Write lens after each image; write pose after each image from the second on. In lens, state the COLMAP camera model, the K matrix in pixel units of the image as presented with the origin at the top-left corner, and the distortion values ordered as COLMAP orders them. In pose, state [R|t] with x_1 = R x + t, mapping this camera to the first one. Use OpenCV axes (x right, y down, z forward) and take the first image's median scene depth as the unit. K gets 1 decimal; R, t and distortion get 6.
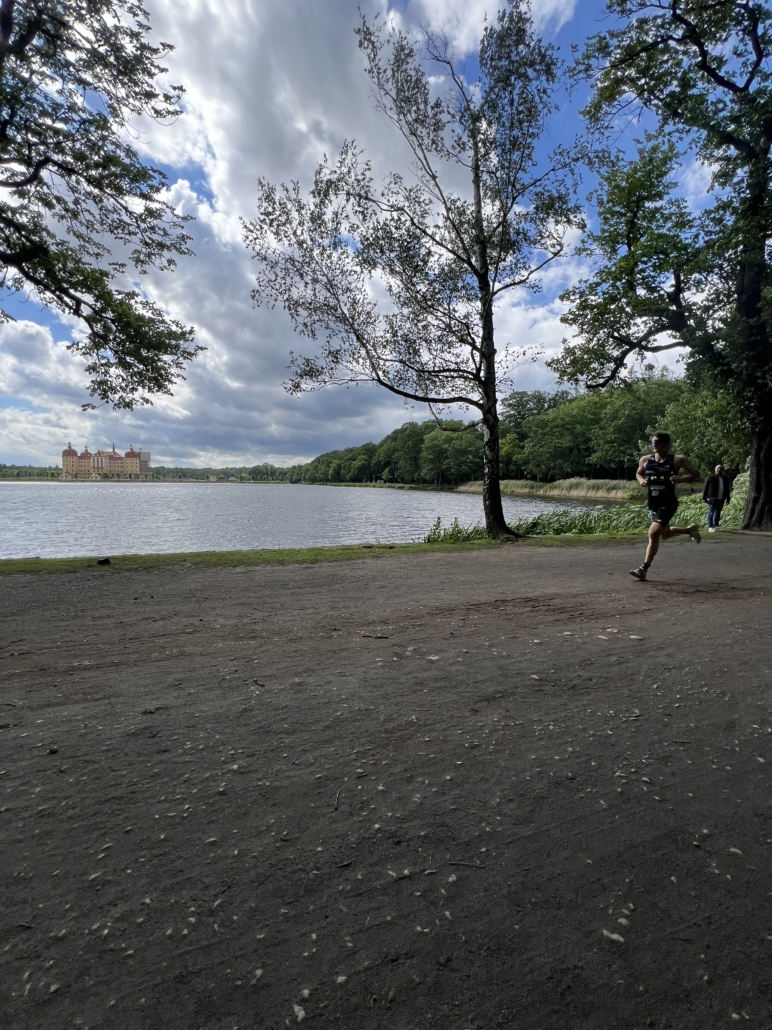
lens RADIAL K [[411.7, 0, 387.1], [0, 411.7, 513.7], [0, 0, 1]] dist [-0.000791, -0.000266]
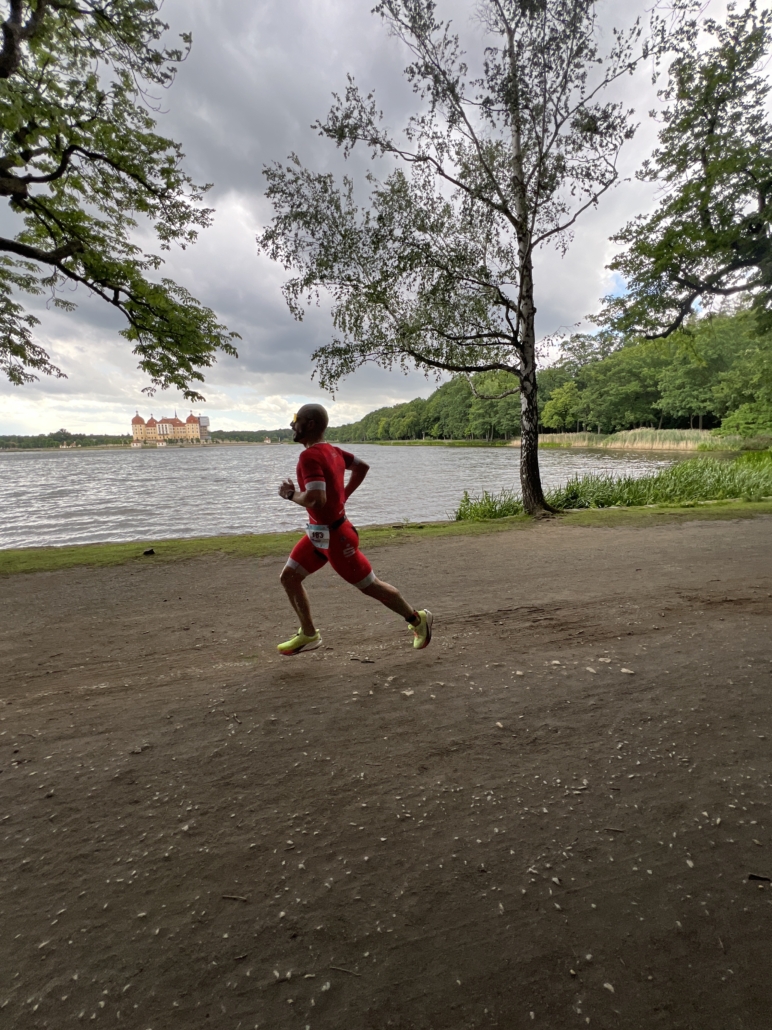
lens RADIAL K [[411.2, 0, 387.1], [0, 411.2, 514.7], [0, 0, 1]] dist [-0.000930, -0.000195]
pose [[0.991984, -0.012850, -0.125711, 0.216427], [0.026326, 0.994004, 0.106131, -0.225899], [0.123594, -0.108590, 0.986374, 0.027483]]
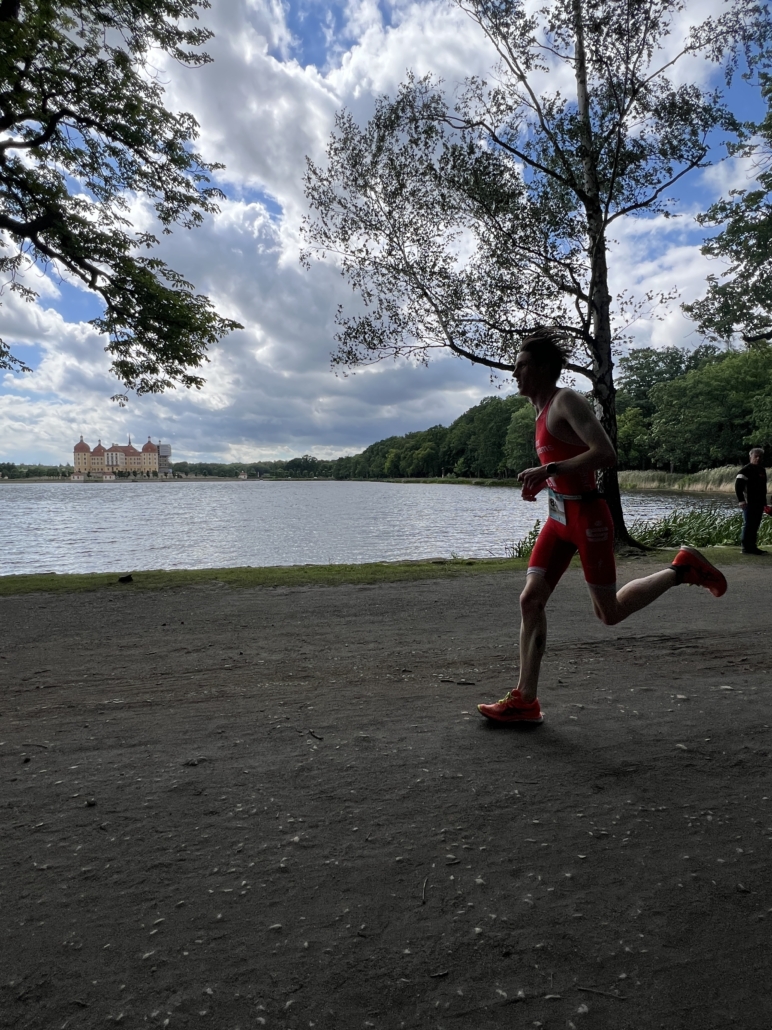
lens RADIAL K [[534.4, 0, 384.1], [0, 534.4, 512.9], [0, 0, 1]] dist [-0.001417, 0.000183]
pose [[0.989907, -0.007140, -0.141539, -0.027167], [0.005833, 0.999936, -0.009650, -0.012987], [0.141599, 0.008727, 0.989886, -0.019571]]
